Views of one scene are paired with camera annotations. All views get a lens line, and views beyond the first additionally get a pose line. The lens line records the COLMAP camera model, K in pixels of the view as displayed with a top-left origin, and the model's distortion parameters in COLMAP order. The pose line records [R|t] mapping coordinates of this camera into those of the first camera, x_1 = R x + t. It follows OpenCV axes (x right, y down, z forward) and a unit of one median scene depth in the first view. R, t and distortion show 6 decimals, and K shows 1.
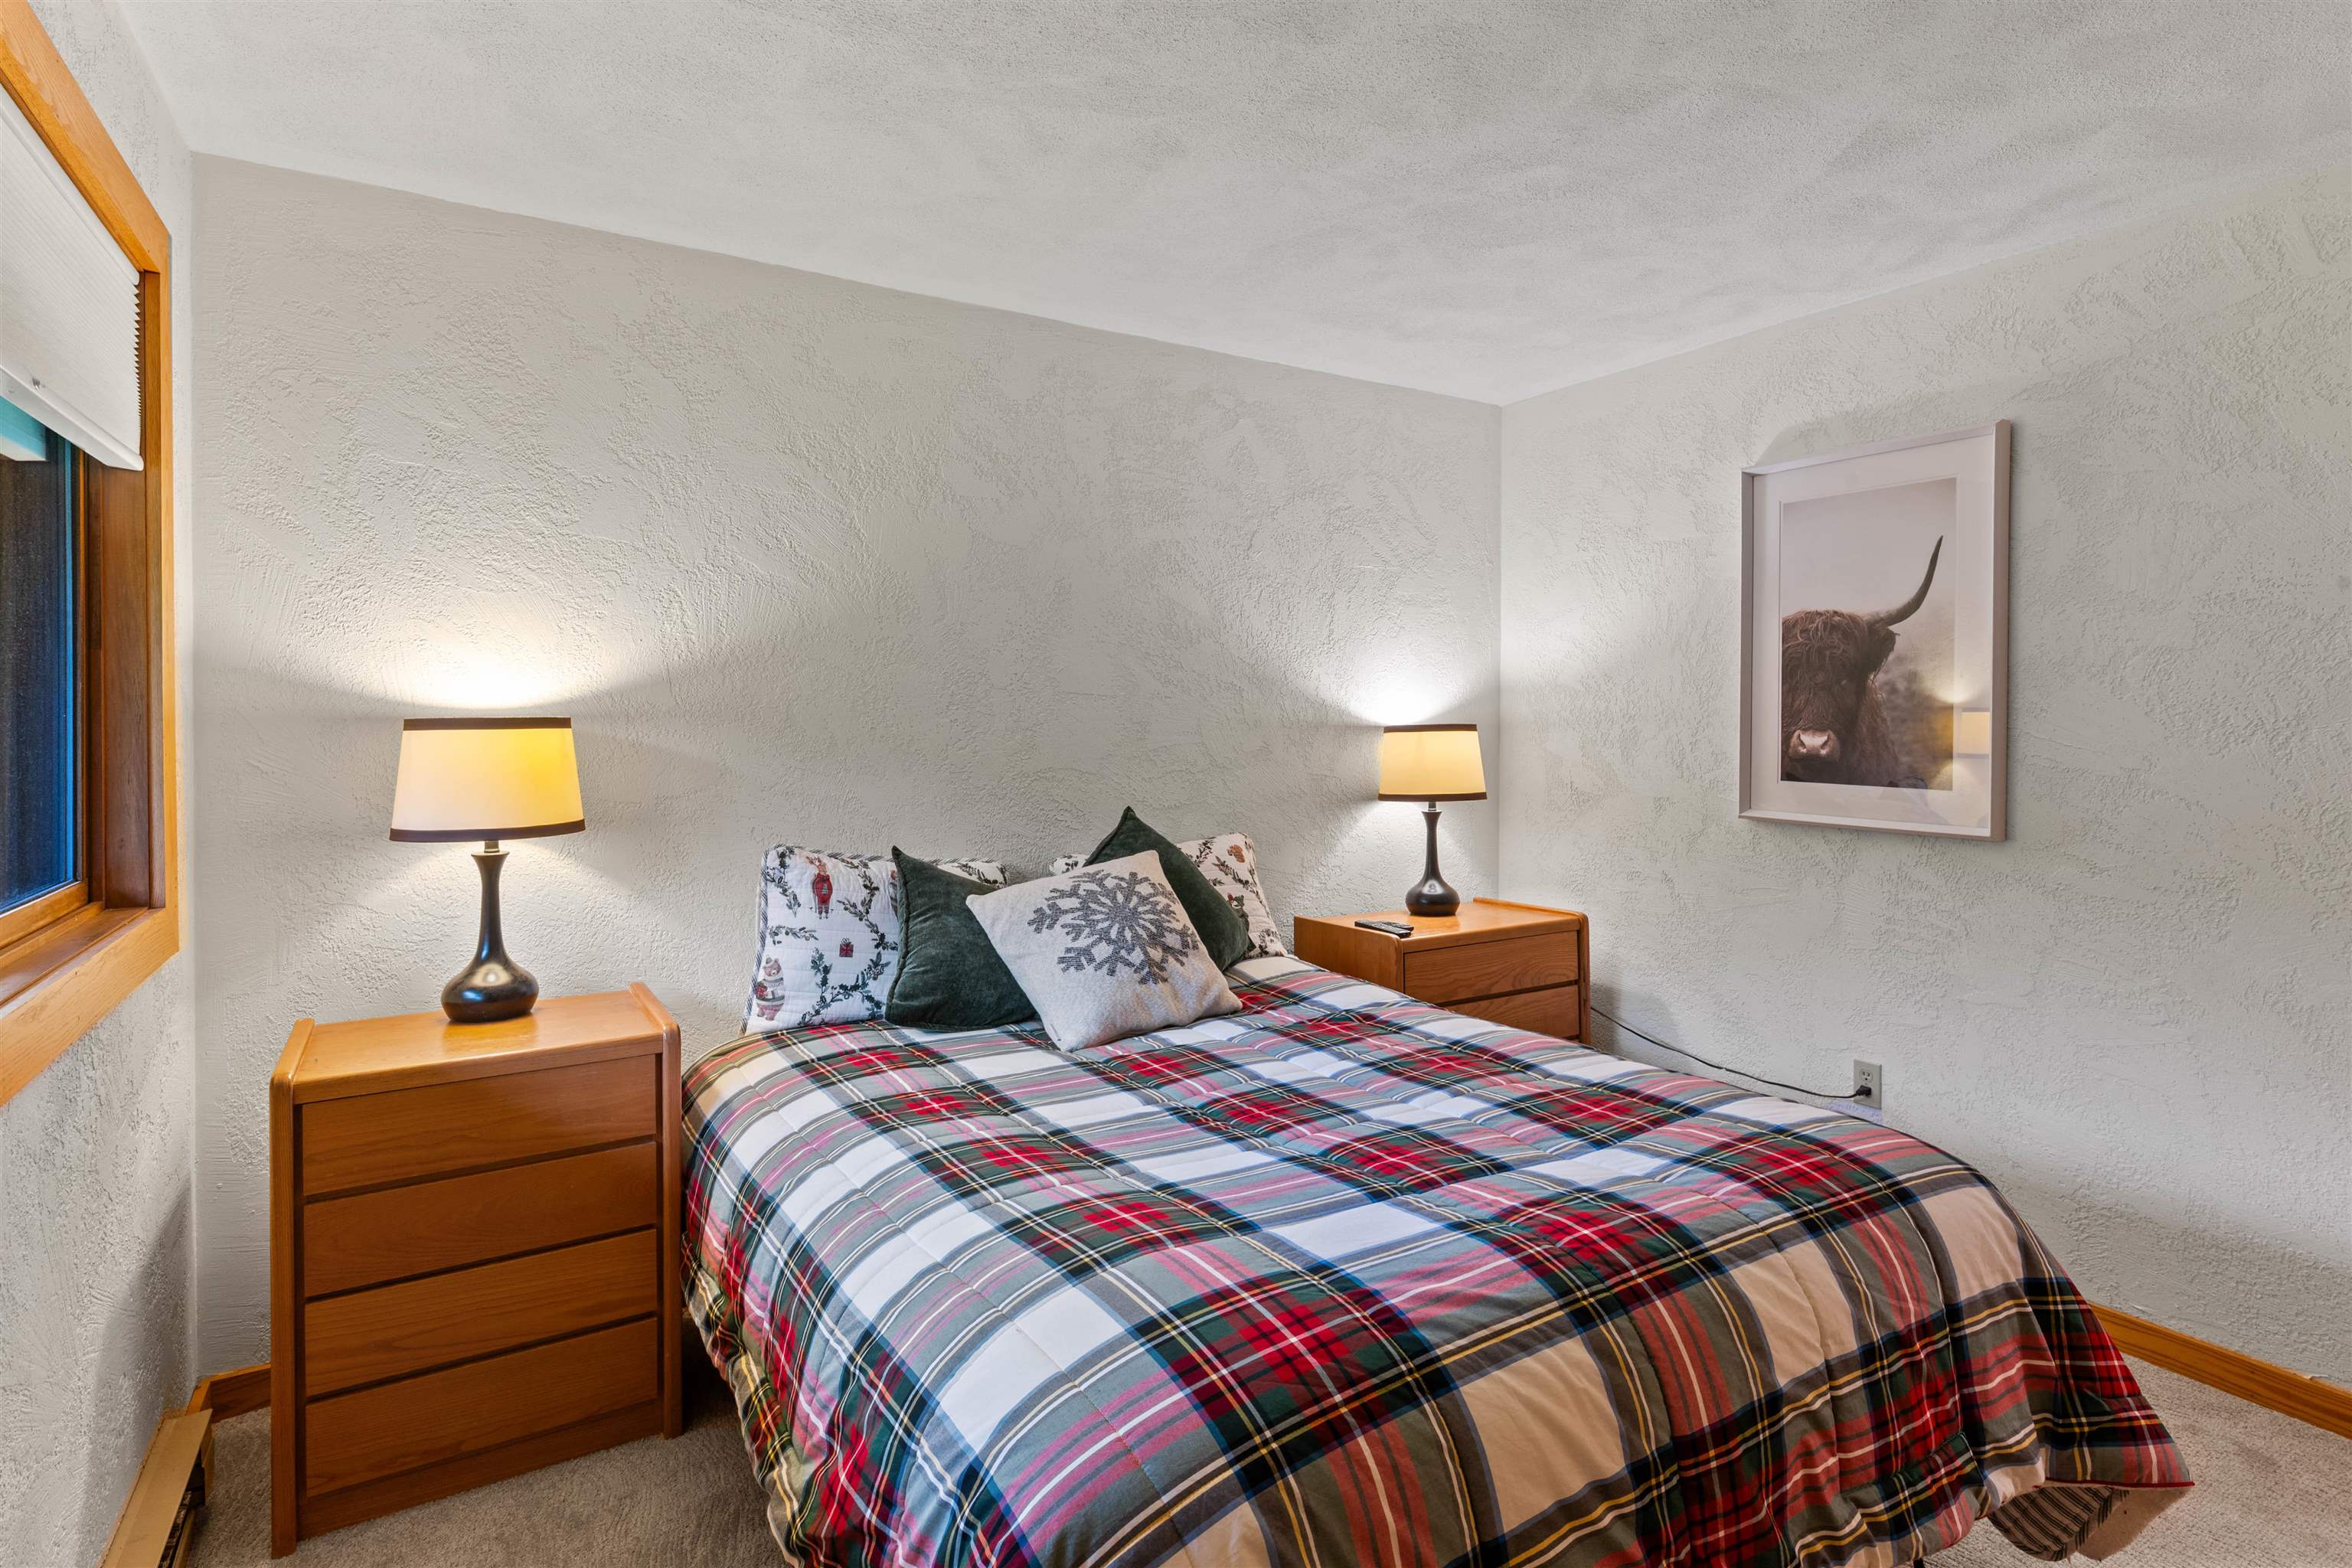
lens RADIAL K [[1161.2, 0, 1240.2], [0, 1161.2, 727.5], [0, 0, 1]] dist [0.002558, -0.003060]
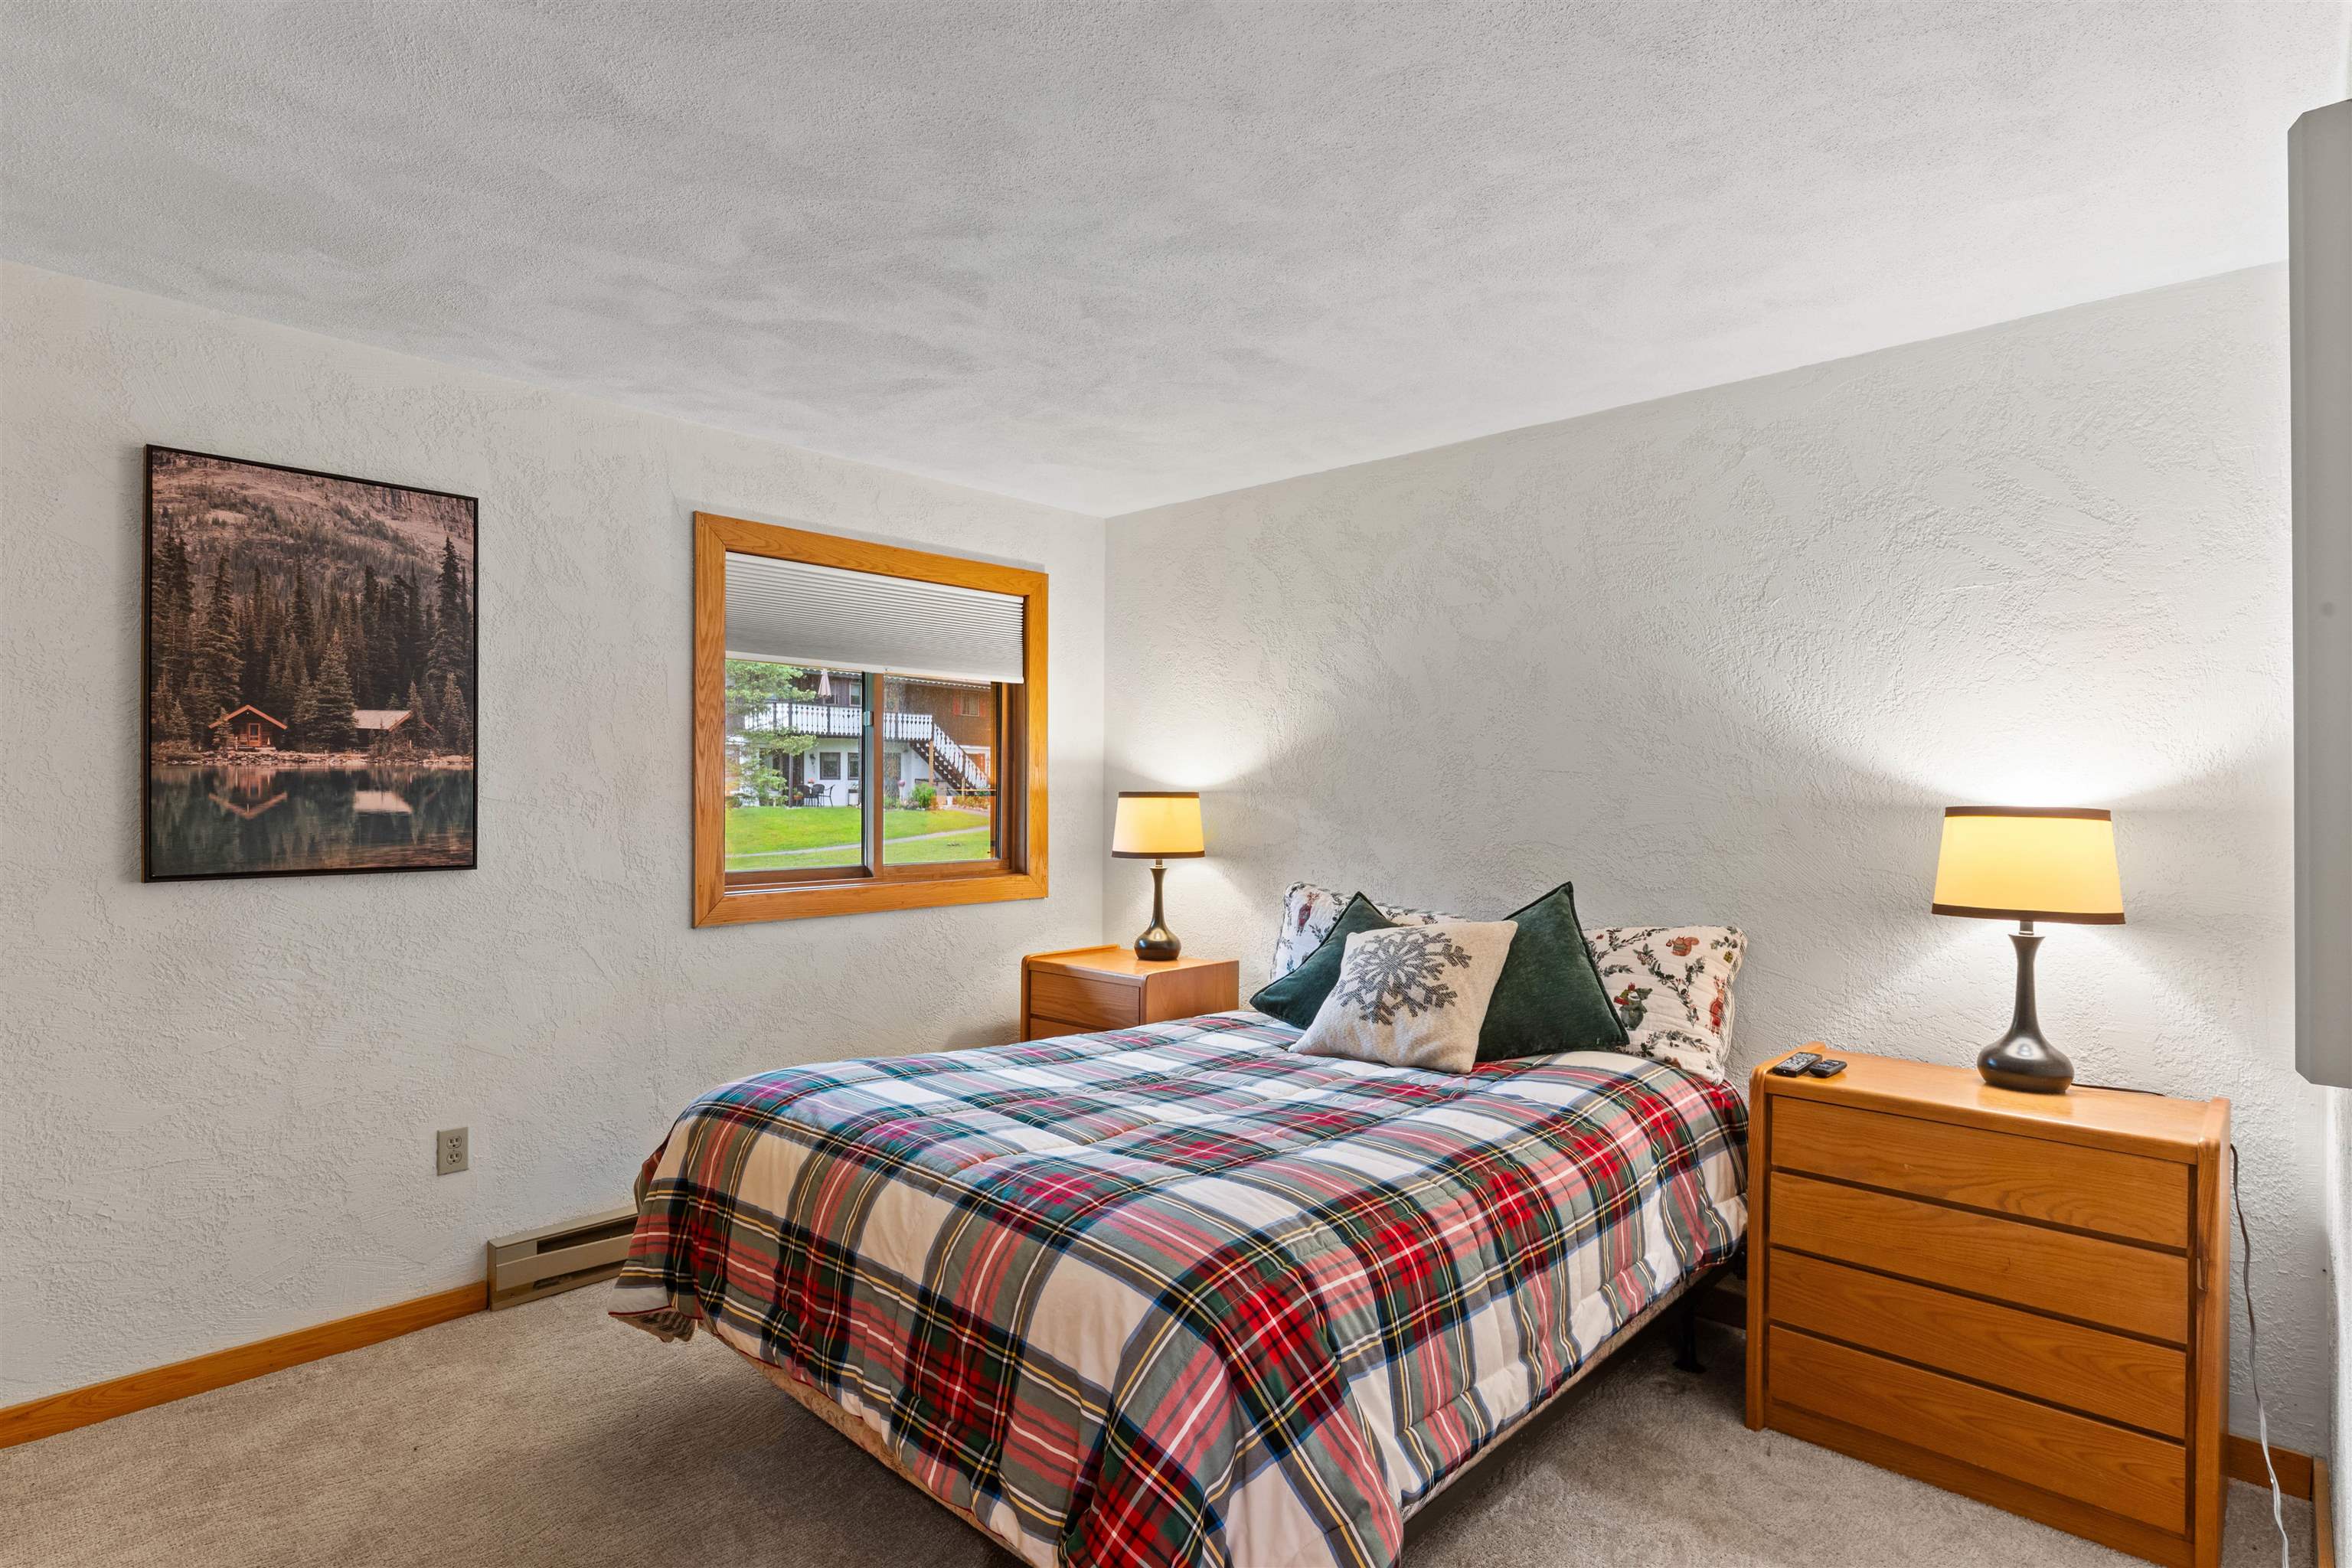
lens RADIAL K [[1161.2, 0, 1182.5], [0, 1161.2, 785.7], [0, 0, 1]] dist [0.002558, -0.003060]
pose [[0.274545, -0.003482, -0.961568, 0.896348], [-0.014198, 0.999870, -0.007674, -0.003526], [0.961469, 0.015760, 0.274460, 0.448409]]
